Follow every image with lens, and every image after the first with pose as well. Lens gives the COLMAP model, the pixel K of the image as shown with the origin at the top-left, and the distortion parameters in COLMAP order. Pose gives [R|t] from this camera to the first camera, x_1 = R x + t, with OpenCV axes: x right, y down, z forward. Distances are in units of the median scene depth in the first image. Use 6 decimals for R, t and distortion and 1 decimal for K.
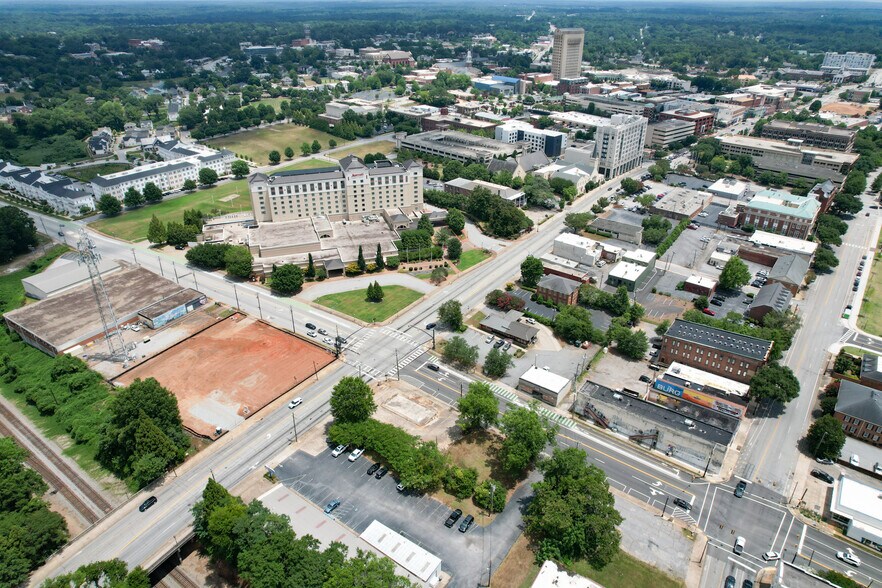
lens RADIAL K [[563.3, 0, 441.0], [0, 563.3, 294.0], [0, 0, 1]] dist [-0.084092, 0.075349]
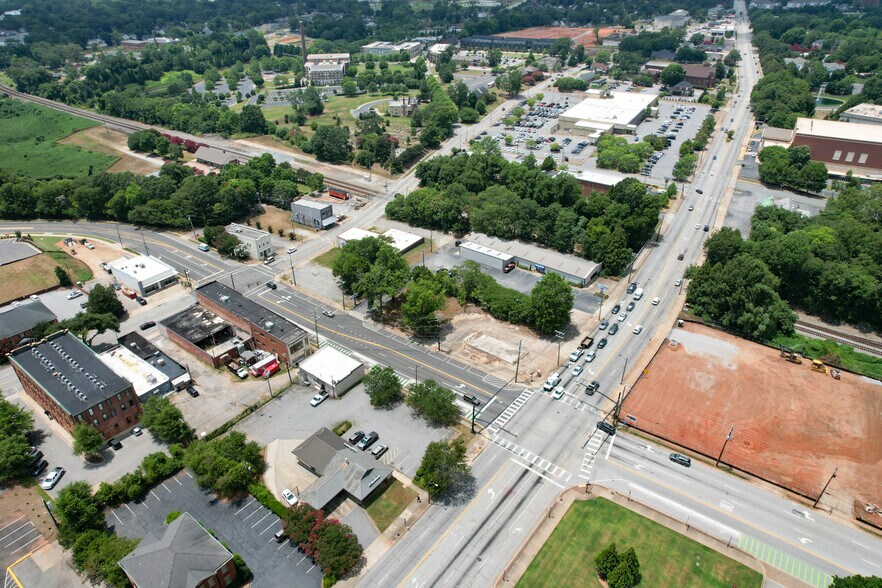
lens RADIAL K [[563.3, 0, 441.0], [0, 563.3, 294.0], [0, 0, 1]] dist [-0.084092, 0.075349]
pose [[-0.999705, -0.011823, 0.021201, 0.009323], [0.012412, 0.501628, 0.864994, -0.414895], [-0.020861, 0.865002, -0.501334, 0.923119]]
